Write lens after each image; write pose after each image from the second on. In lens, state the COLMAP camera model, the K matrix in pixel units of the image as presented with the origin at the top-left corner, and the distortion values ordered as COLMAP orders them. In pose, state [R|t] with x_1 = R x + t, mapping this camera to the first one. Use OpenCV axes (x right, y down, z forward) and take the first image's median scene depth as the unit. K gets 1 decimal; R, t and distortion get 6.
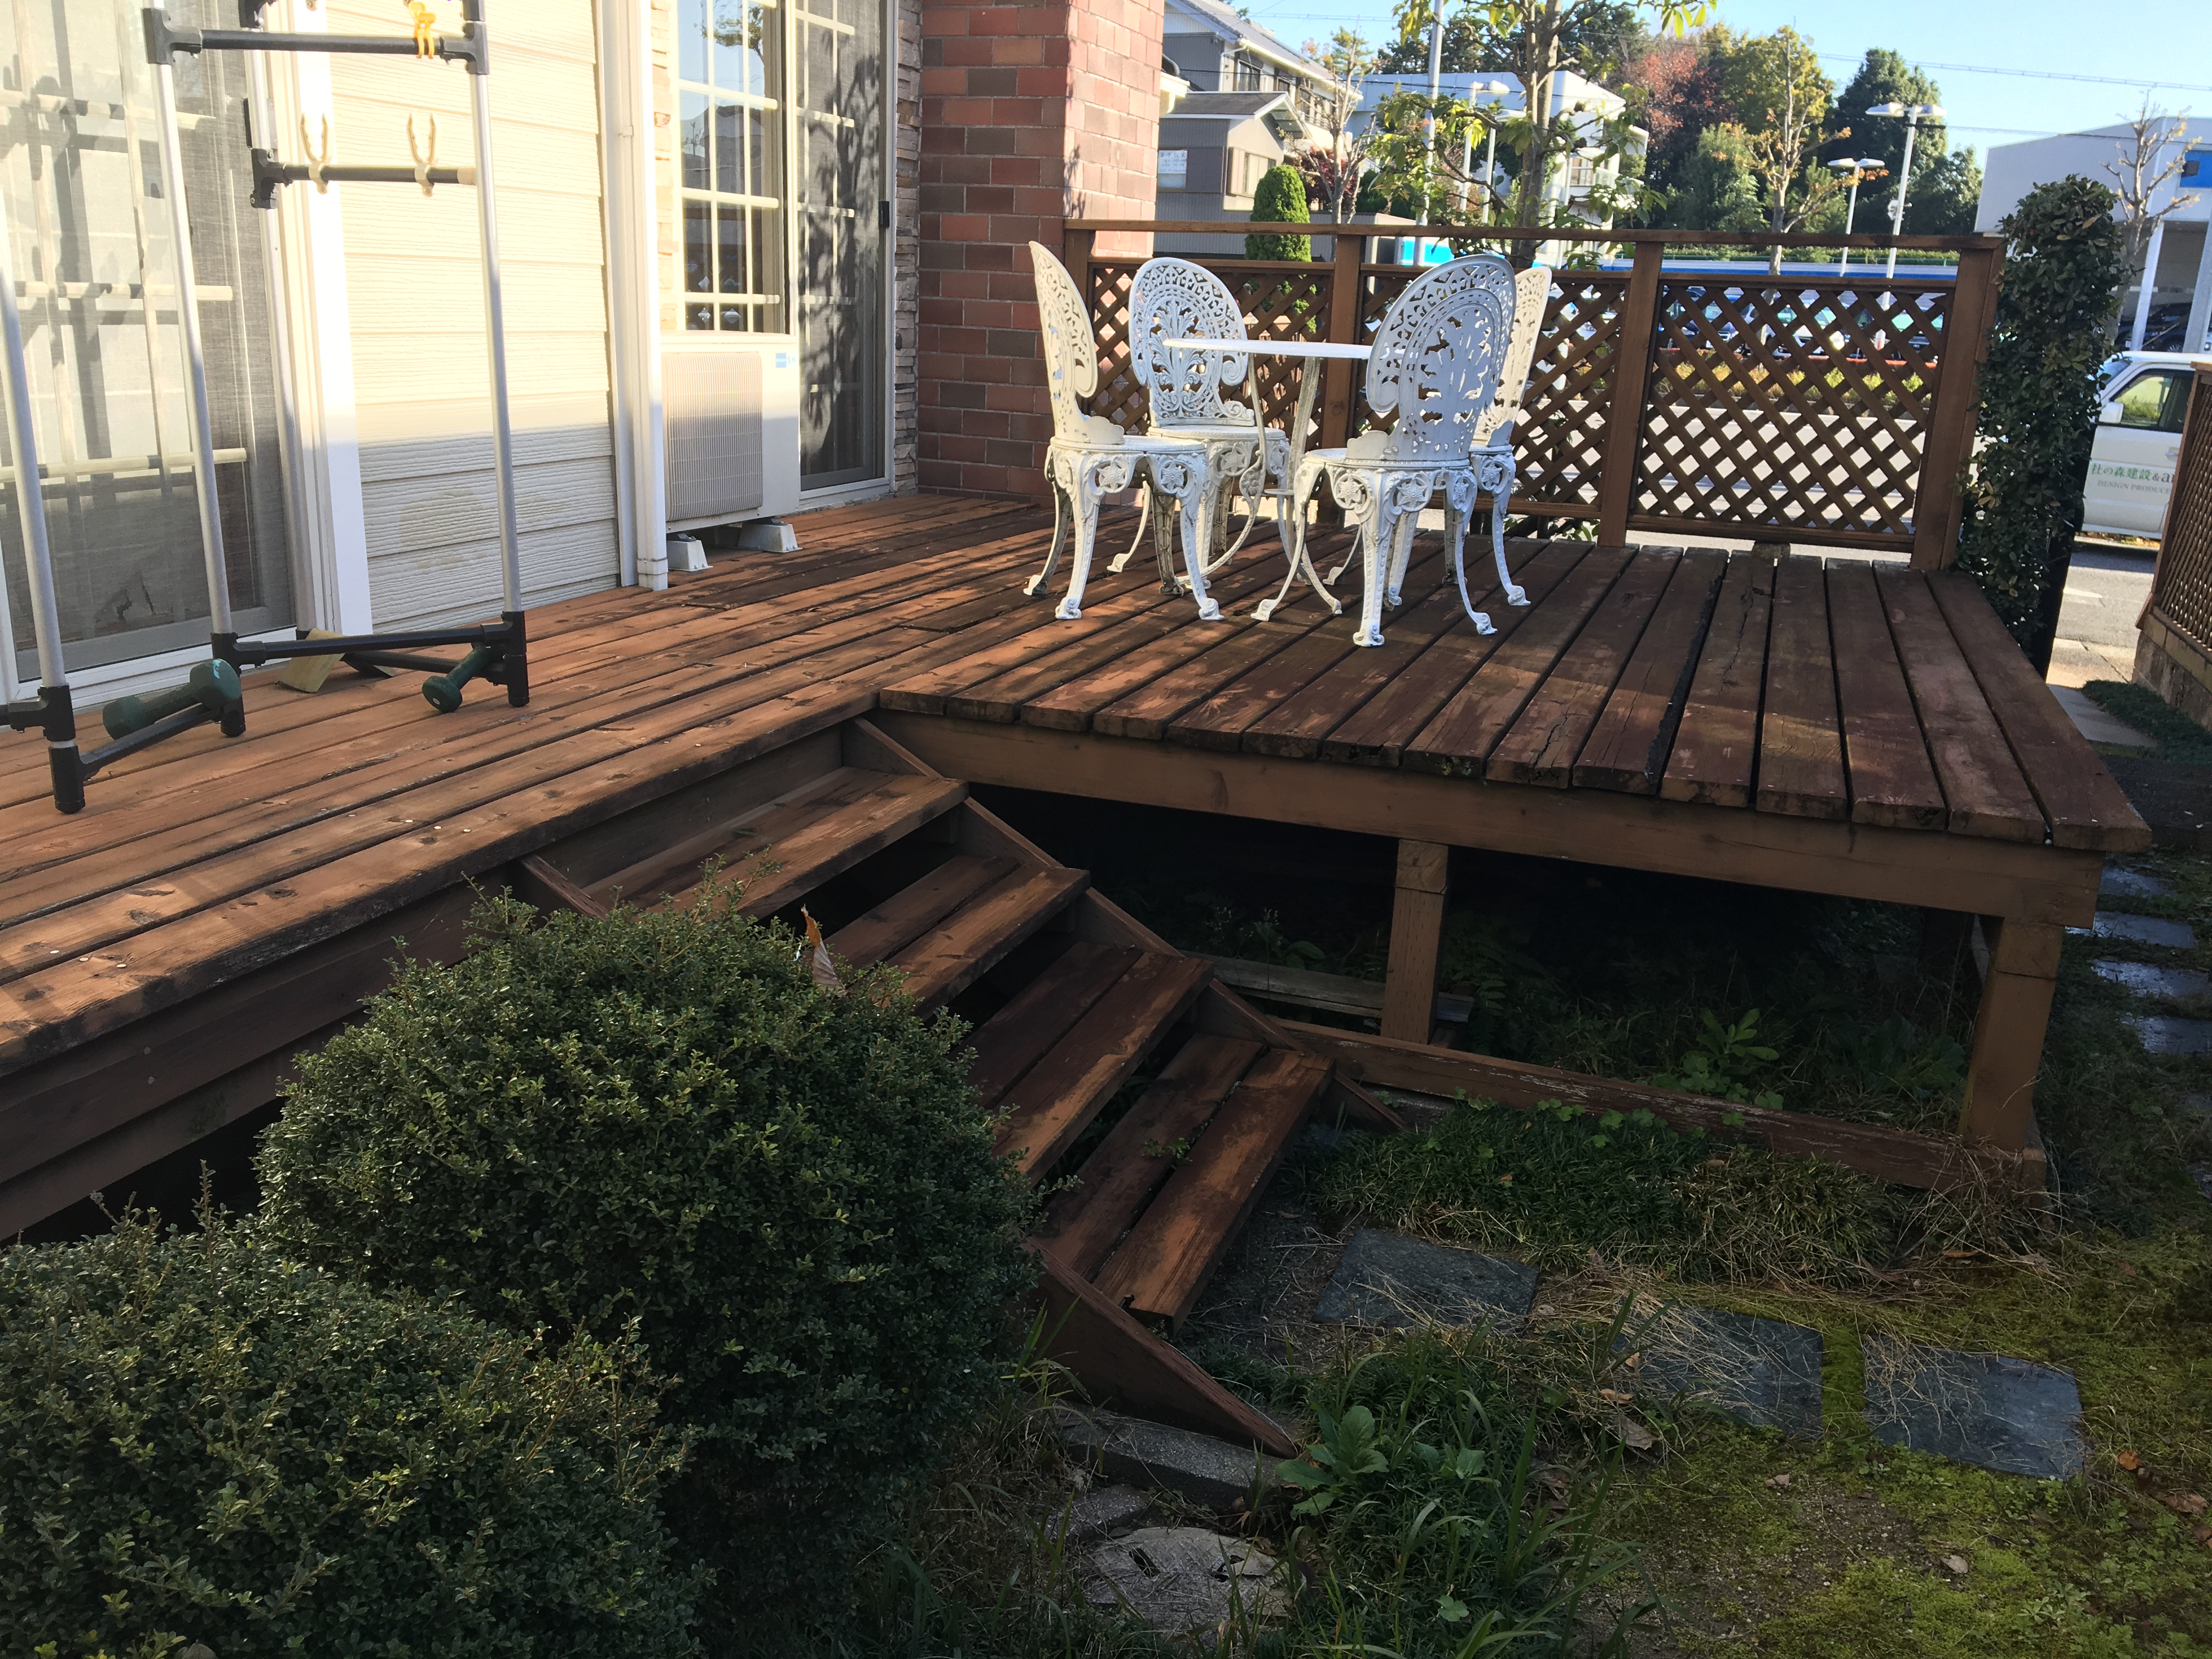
lens RADIAL K [[1845.2, 0, 1085.7], [0, 1845.2, 832.5], [0, 0, 1]] dist [0.071580, -0.094094]
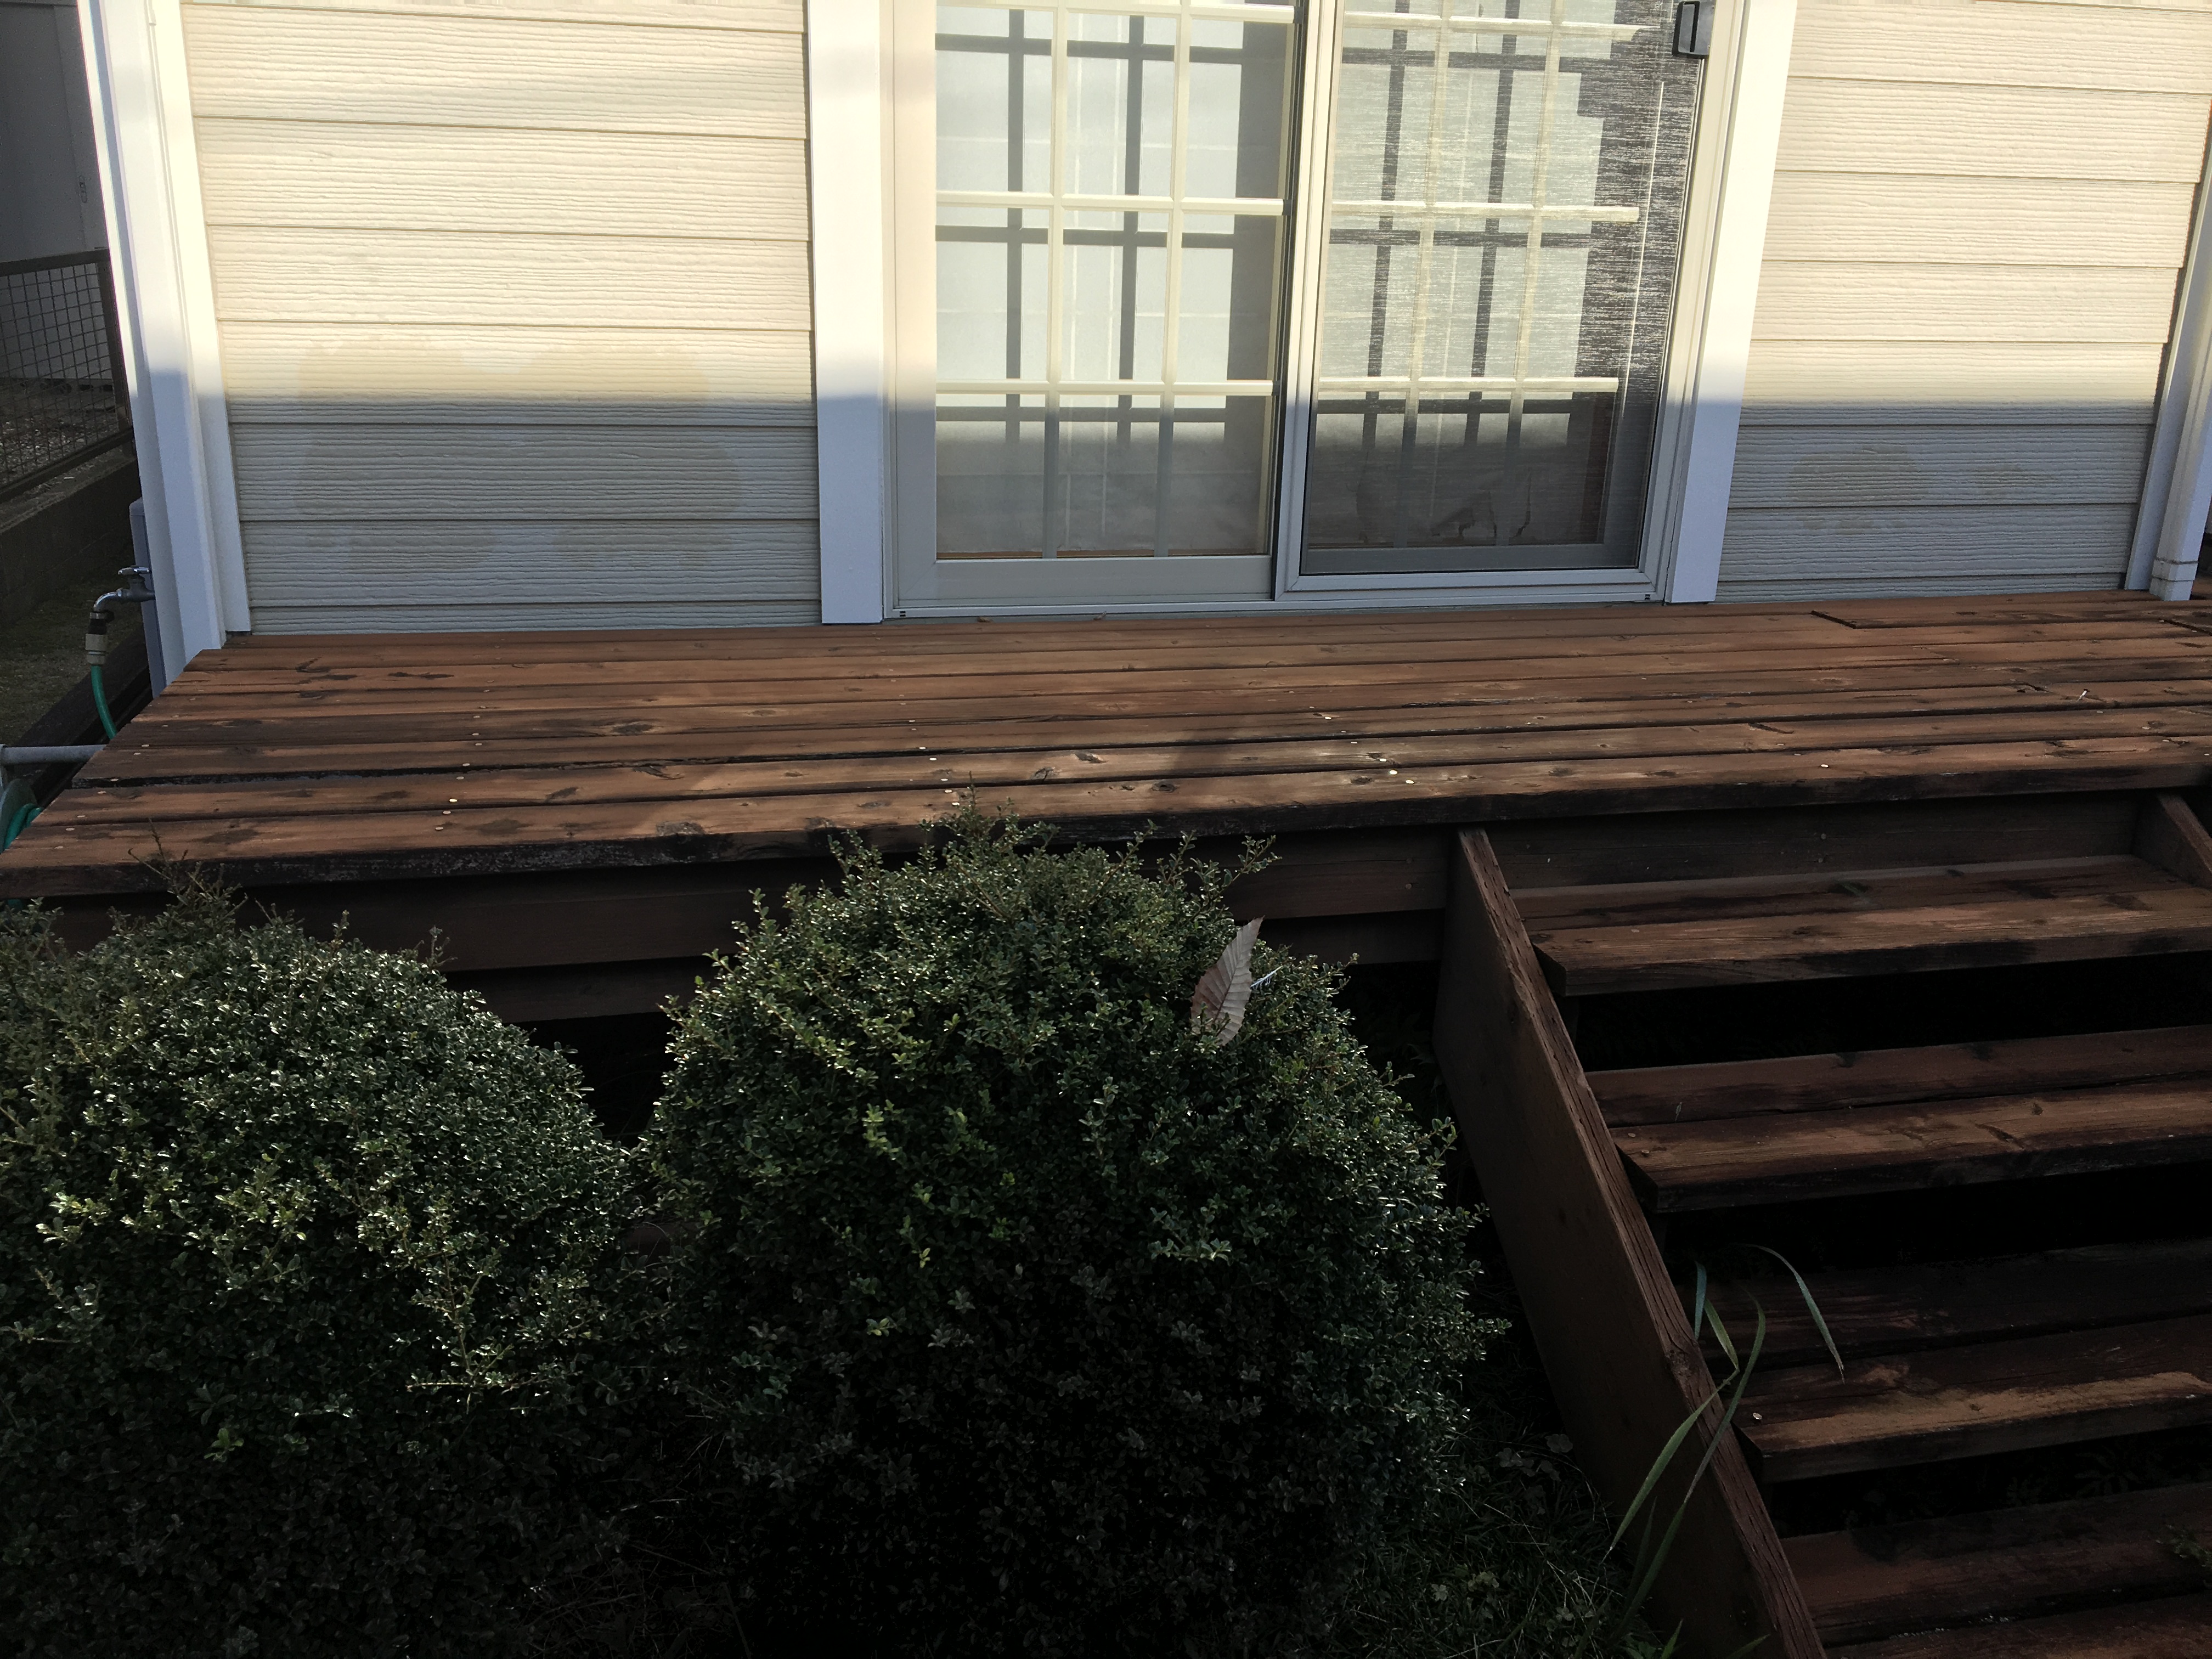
lens RADIAL K [[1845.2, 0, 1102.6], [0, 1845.2, 836.2], [0, 0, 1]] dist [0.071580, -0.094094]
pose [[0.544580, 0.250814, -0.800328, 0.251286], [-0.241048, 0.960784, 0.137079, -0.049954], [0.803324, 0.118267, 0.583681, 0.274510]]
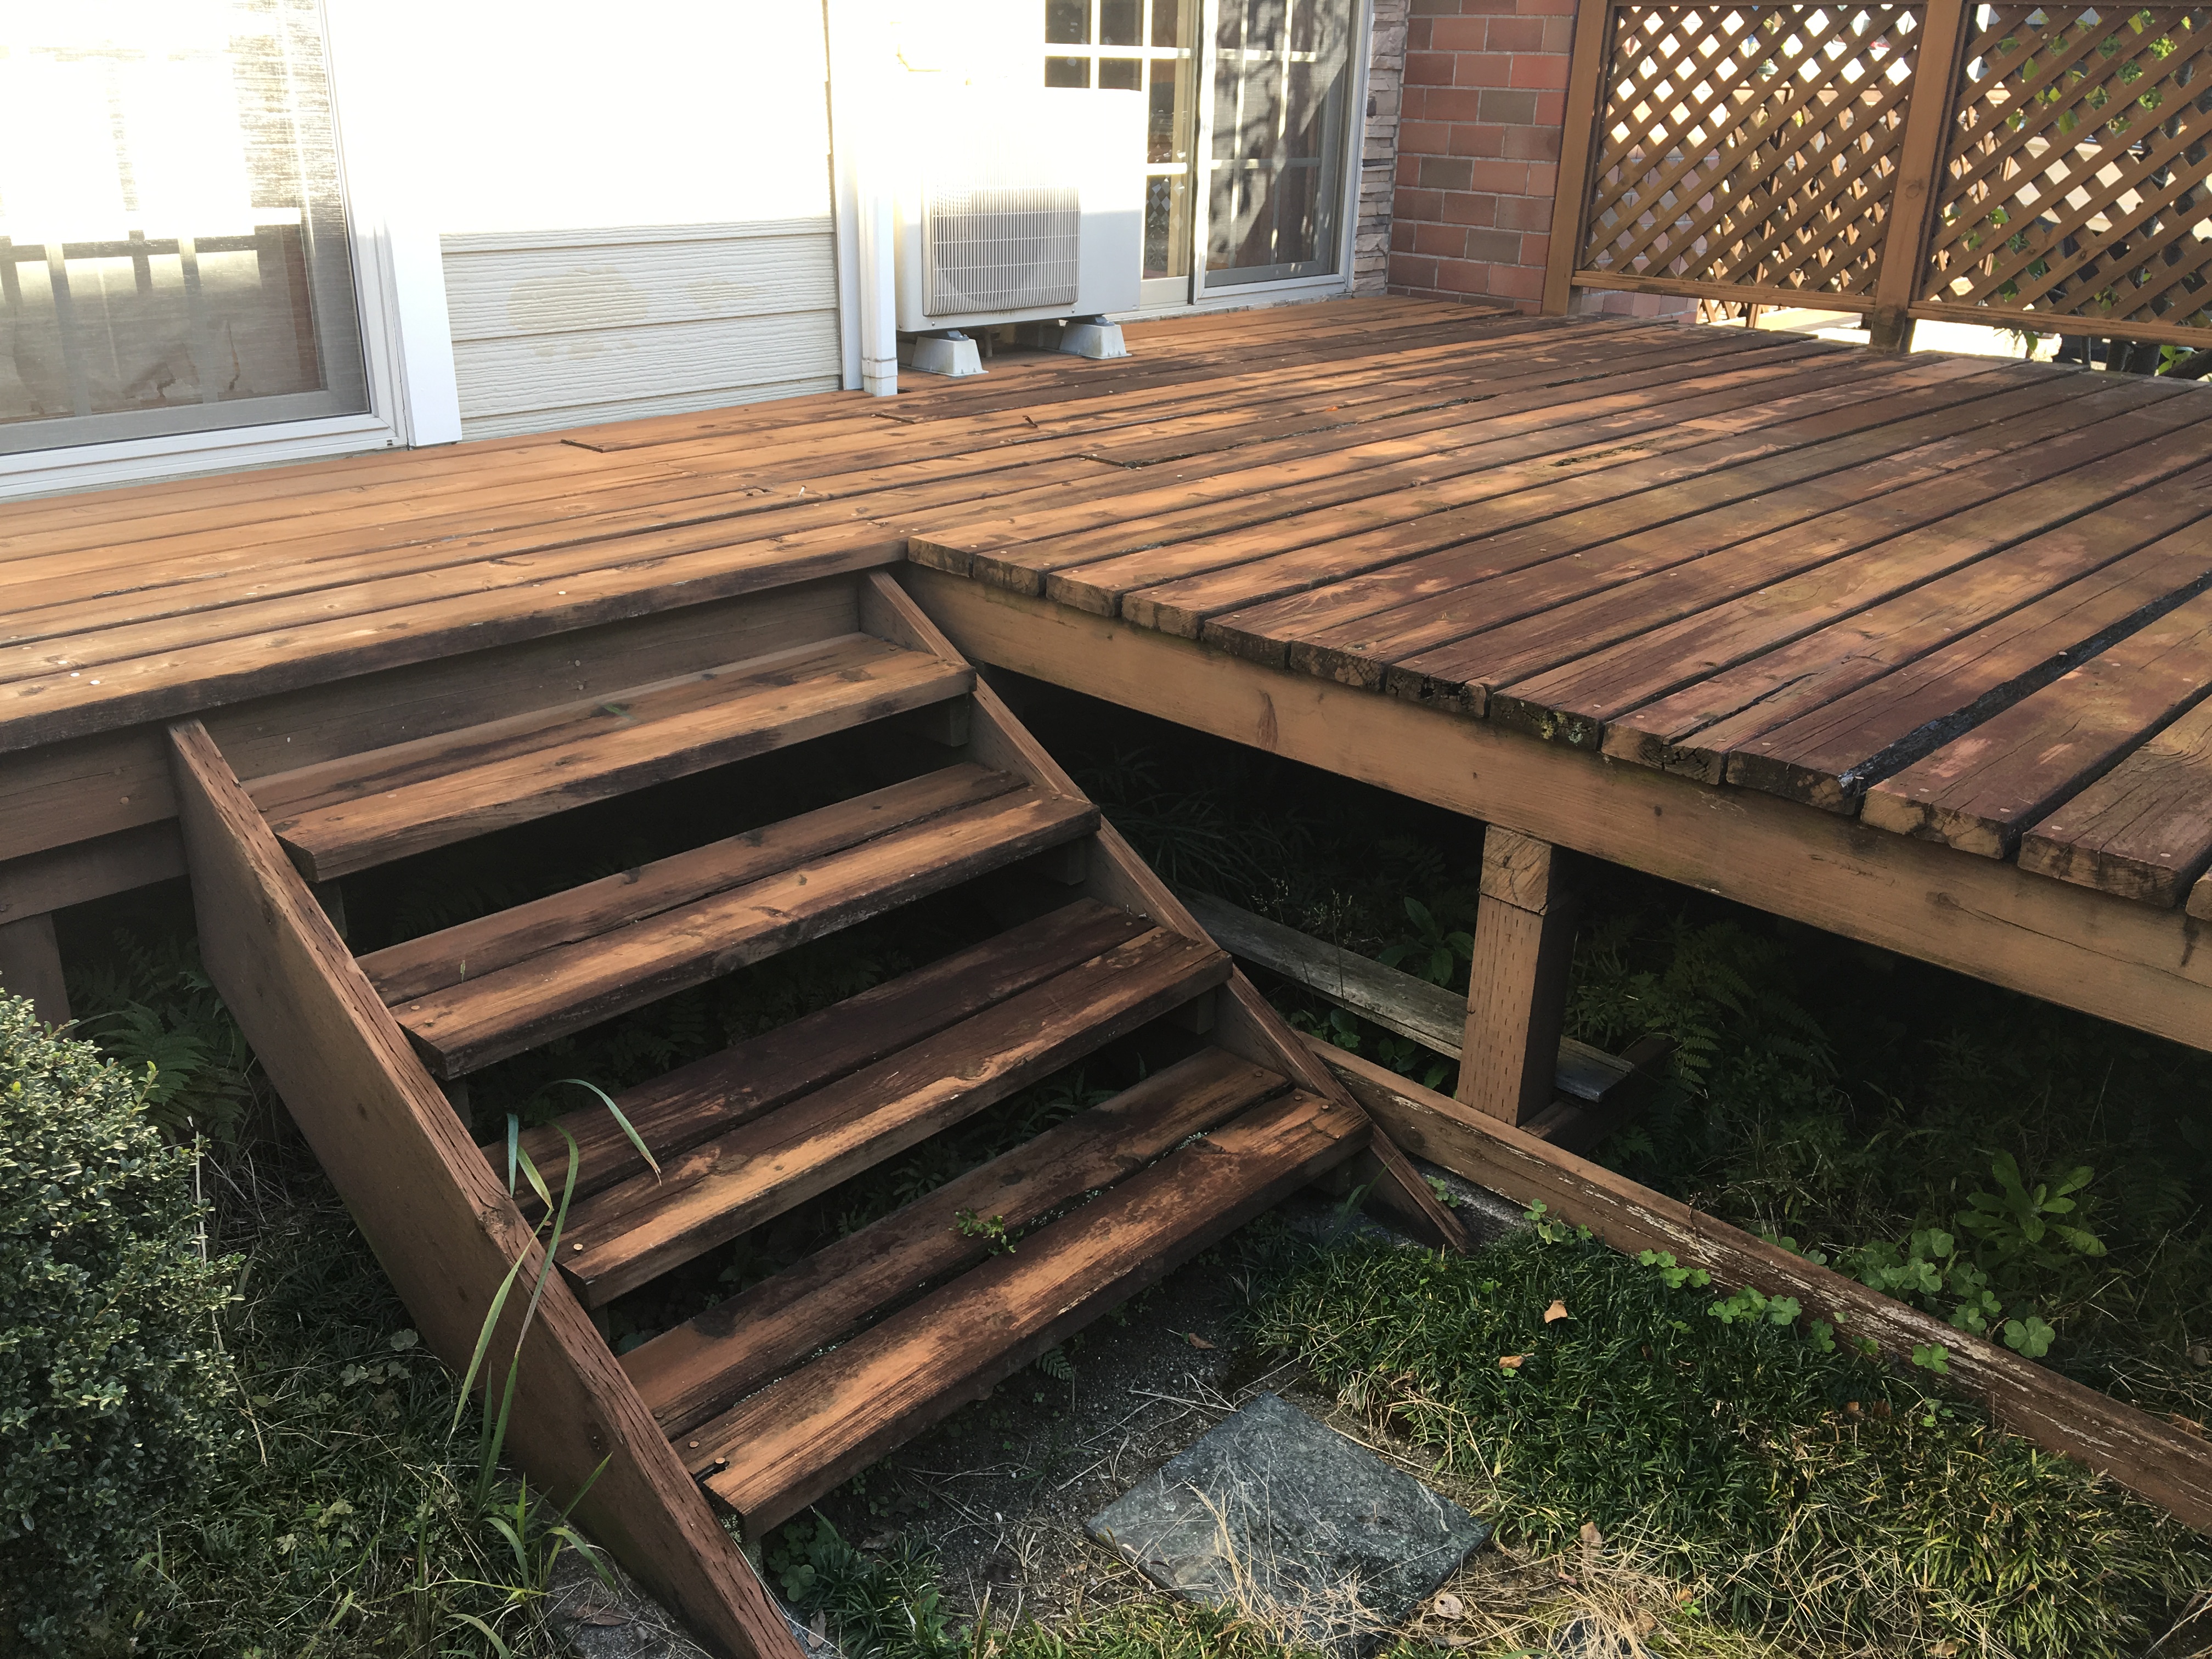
lens RADIAL K [[1845.2, 0, 1089.5], [0, 1845.2, 825.5], [0, 0, 1]] dist [0.071580, -0.094094]
pose [[0.918701, 0.133887, -0.371568, 0.286465], [-0.098486, 0.988729, 0.112763, -0.057197], [0.382477, -0.067002, 0.921532, 0.329789]]
